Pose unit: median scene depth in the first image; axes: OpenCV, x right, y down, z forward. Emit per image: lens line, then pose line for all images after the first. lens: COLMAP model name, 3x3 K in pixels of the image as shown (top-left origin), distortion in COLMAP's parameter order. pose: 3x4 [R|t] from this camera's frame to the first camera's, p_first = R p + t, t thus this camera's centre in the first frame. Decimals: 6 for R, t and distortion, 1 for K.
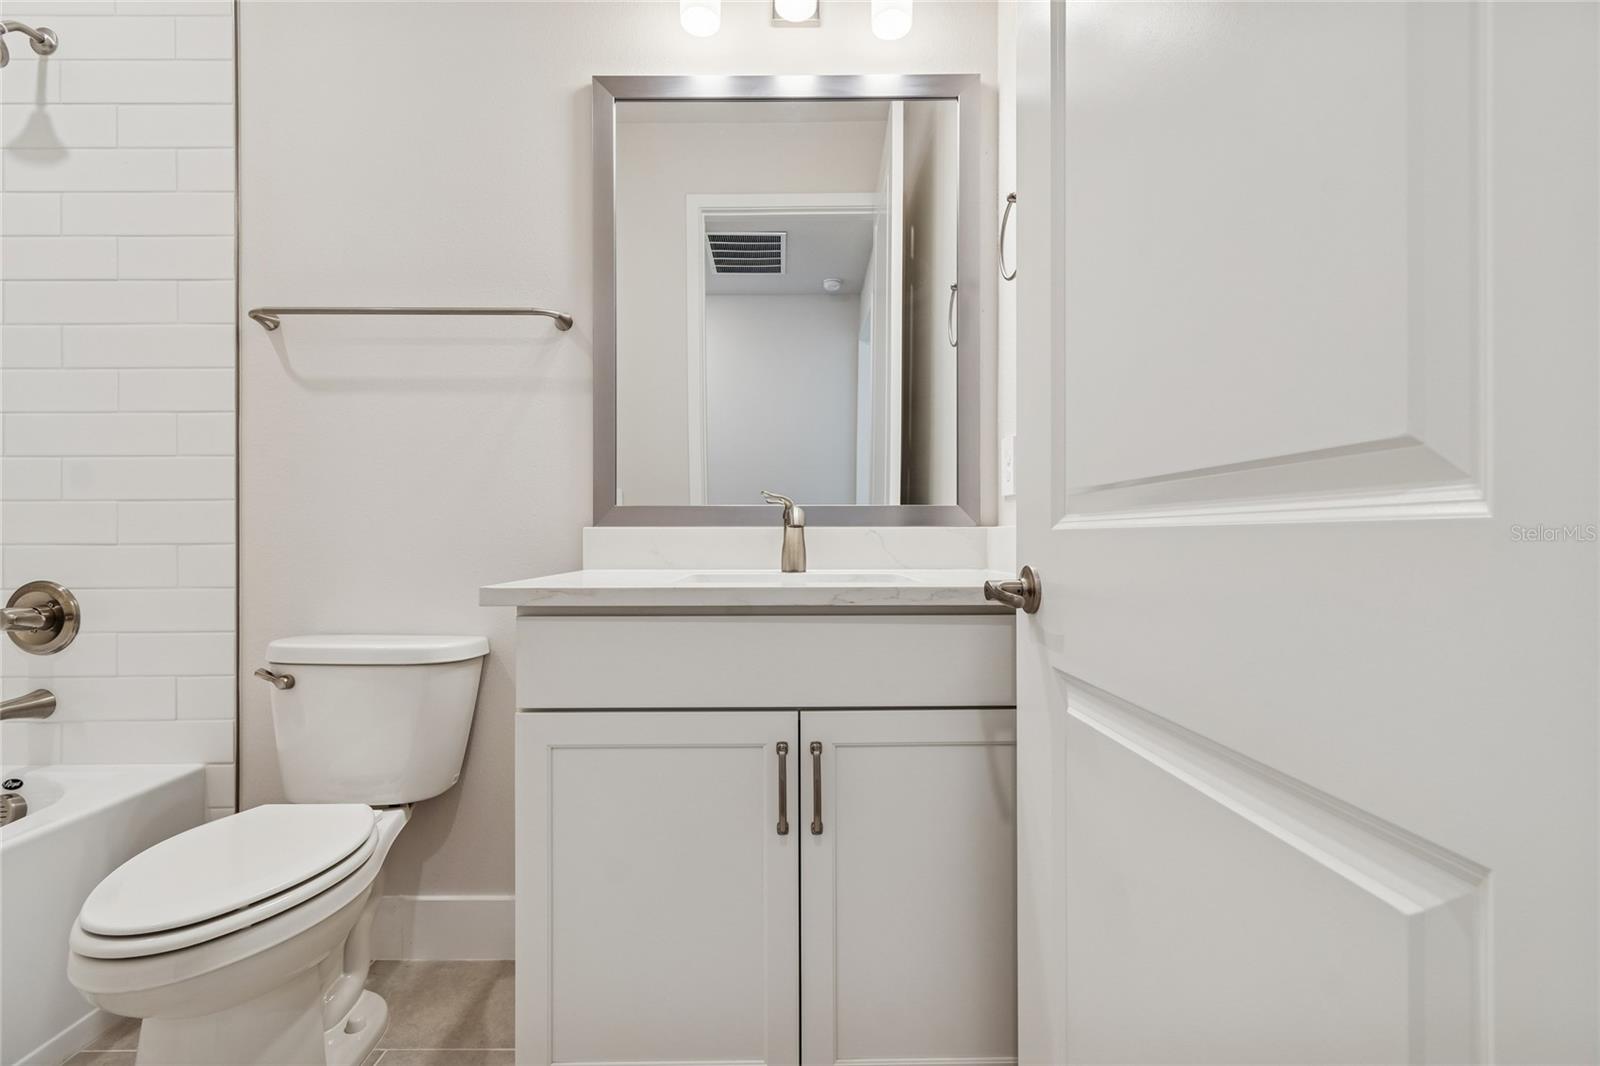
lens RADIAL K [[759.0, 0, 789.9], [0, 759.0, 523.3], [0, 0, 1]] dist [-0.000723, -0.000190]
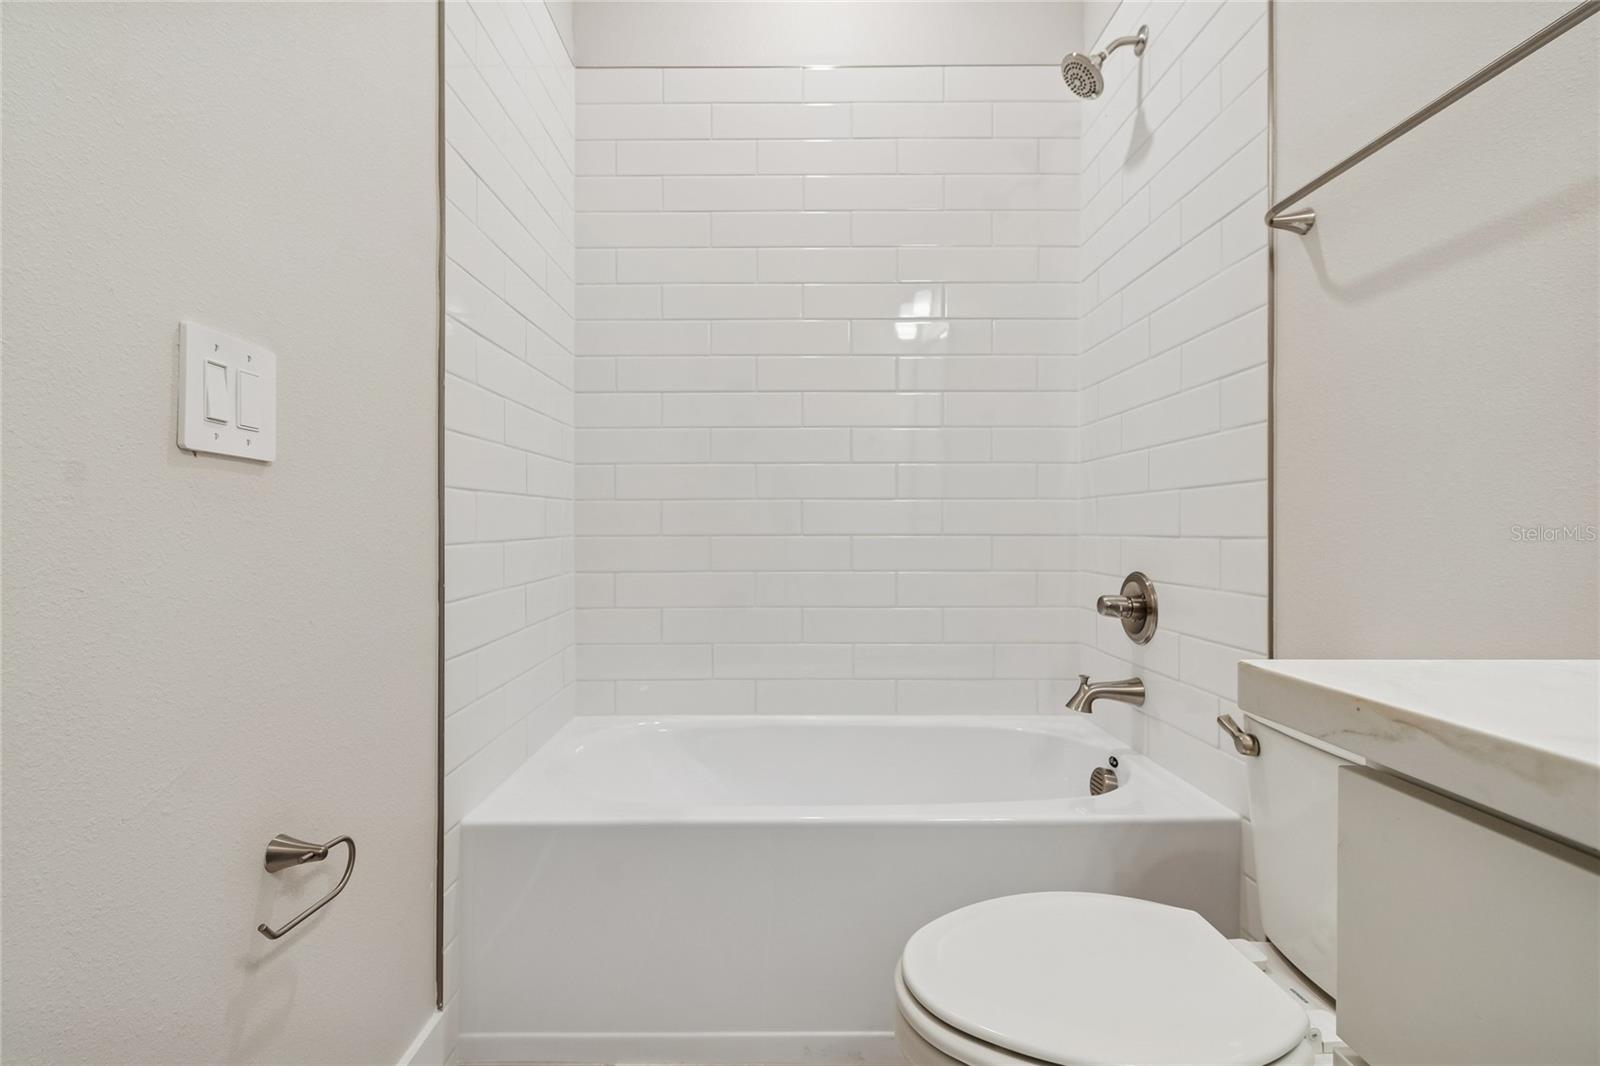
lens RADIAL K [[713.9, 0, 796.3], [0, 713.9, 532.8], [0, 0, 1]] dist [-0.000233, -0.001206]
pose [[-0.005544, 0.007784, -0.999954, -0.022681], [0.017346, 0.999820, 0.007687, 0.007404], [0.999834, -0.017302, -0.005678, 0.538894]]
